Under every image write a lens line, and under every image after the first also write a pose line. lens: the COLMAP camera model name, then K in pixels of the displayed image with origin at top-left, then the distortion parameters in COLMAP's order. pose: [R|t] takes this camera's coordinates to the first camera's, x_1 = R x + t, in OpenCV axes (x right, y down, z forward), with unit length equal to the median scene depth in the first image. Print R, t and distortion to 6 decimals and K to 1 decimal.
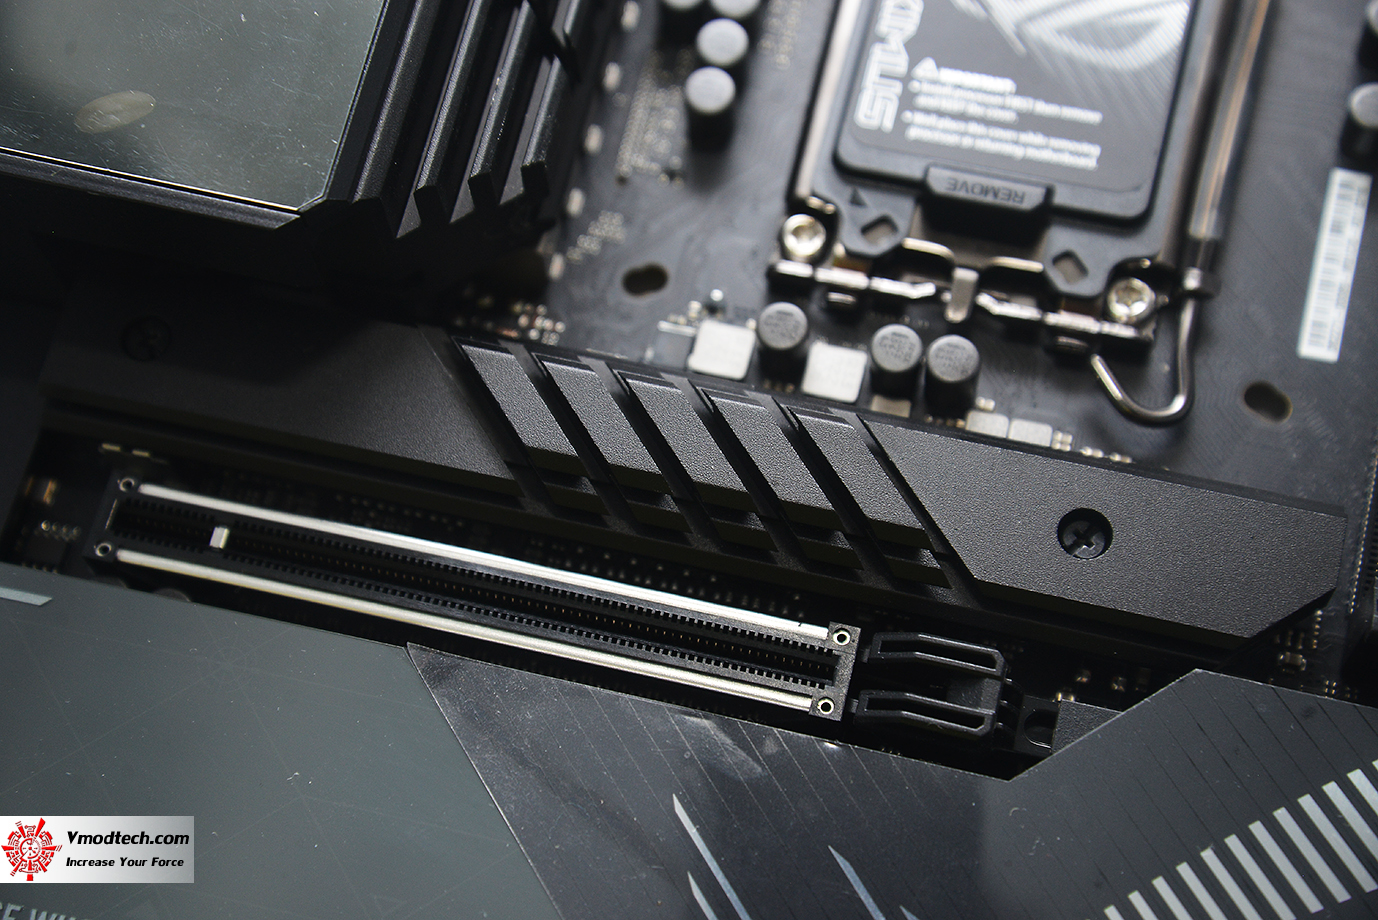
lens RADIAL K [[2558.5, 0, 684.6], [0, 2558.5, 460.1], [0, 0, 1]] dist [0.287066, -0.128707]
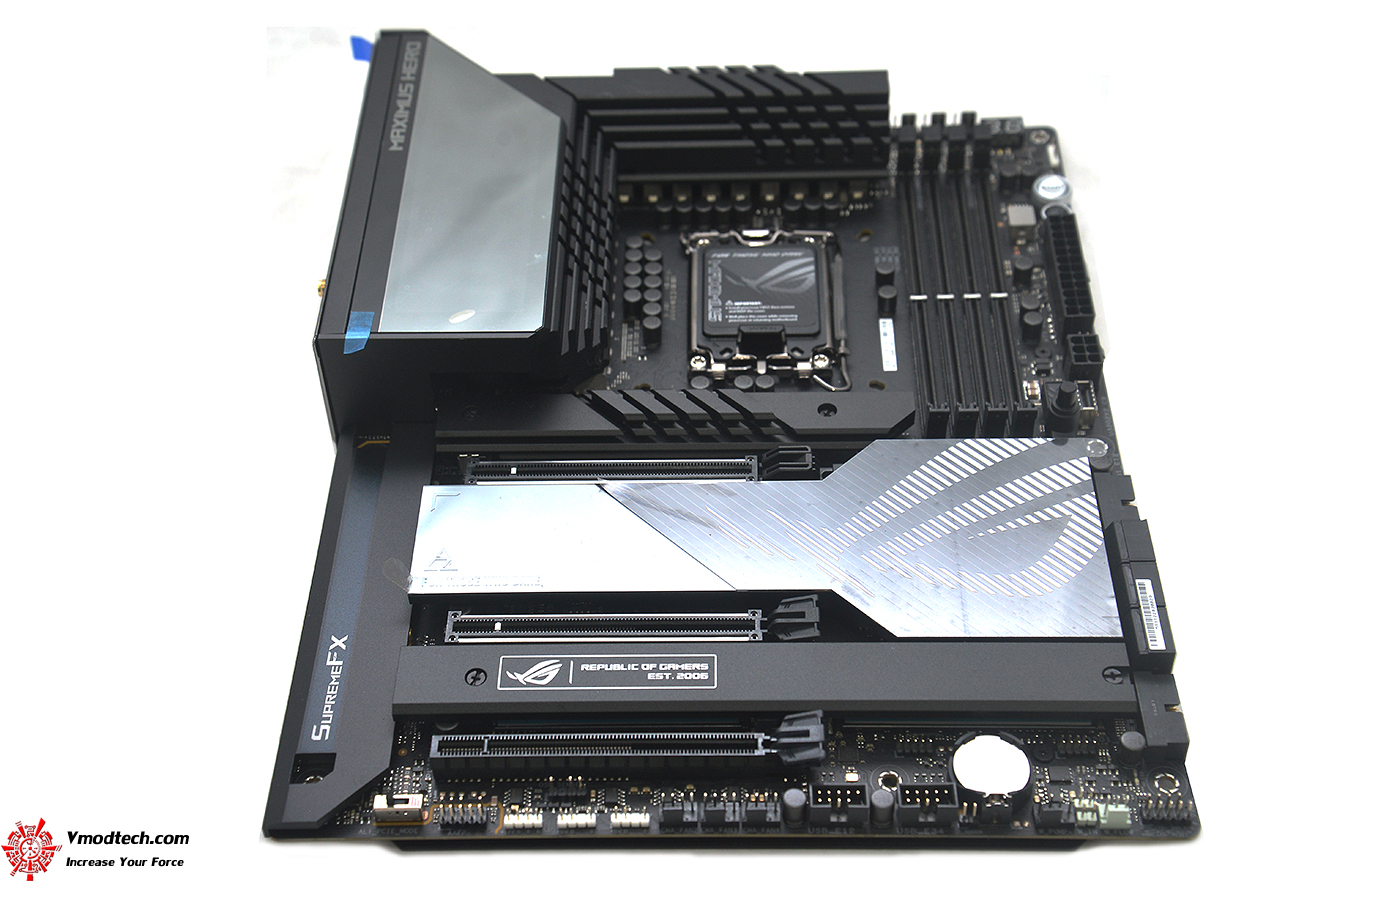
lens RADIAL K [[1899.4, 0, 675.3], [0, 1899.4, 459.6], [0, 0, 1]] dist [0.191203, 0.044972]
pose [[0.973593, -0.144307, 0.176897, -0.343064], [0.200865, 0.909729, -0.363382, 0.722758], [-0.108490, 0.389319, 0.914692, -0.766523]]
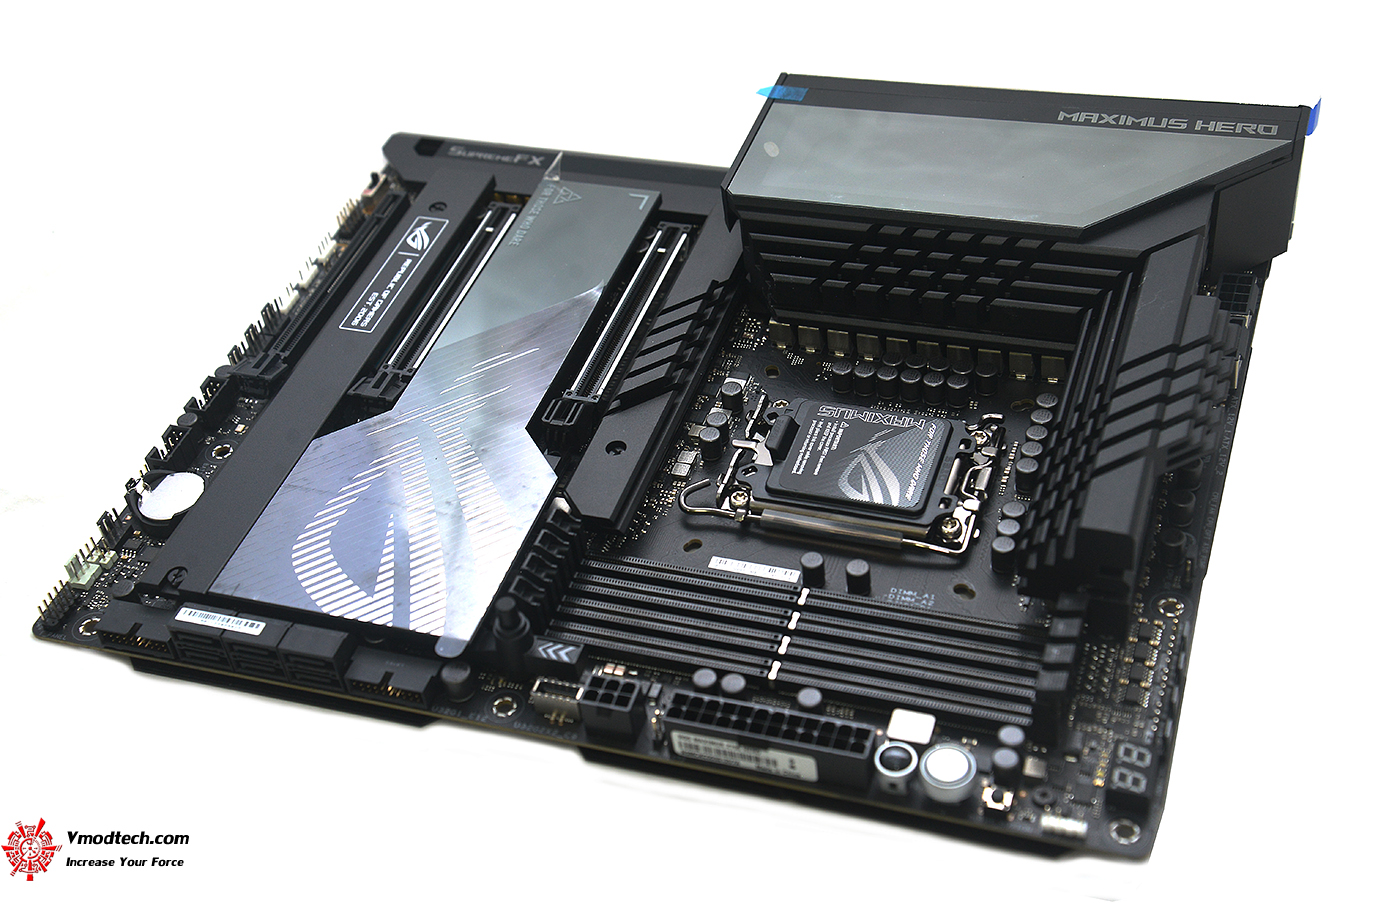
lens RADIAL K [[1864.9, 0, 681.3], [0, 1864.9, 460.3], [0, 0, 1]] dist [0.192684, 0.058751]
pose [[-0.082193, 0.723493, -0.685422, 1.304620], [-0.873060, 0.279408, 0.399622, -0.698279], [0.480636, 0.631260, 0.608687, -0.077752]]
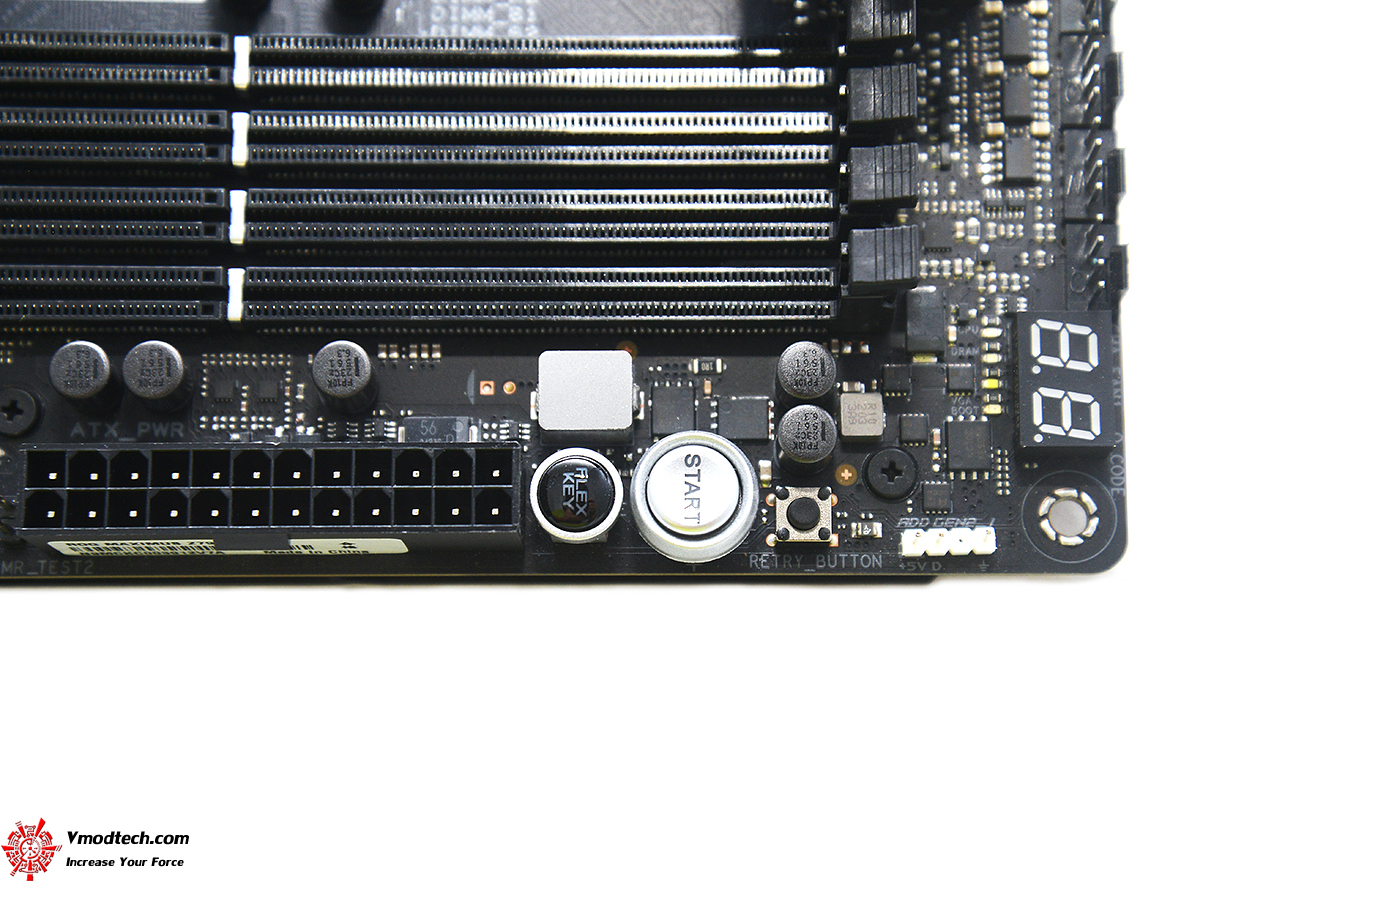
lens RADIAL K [[2558.5, 0, 684.6], [0, 2558.5, 460.1], [0, 0, 1]] dist [0.287066, -0.128707]
pose [[0.239793, 0.962070, -0.130078, 0.588651], [-0.905893, 0.269915, 0.326350, -0.527568], [0.349081, 0.039580, 0.936256, 0.208904]]
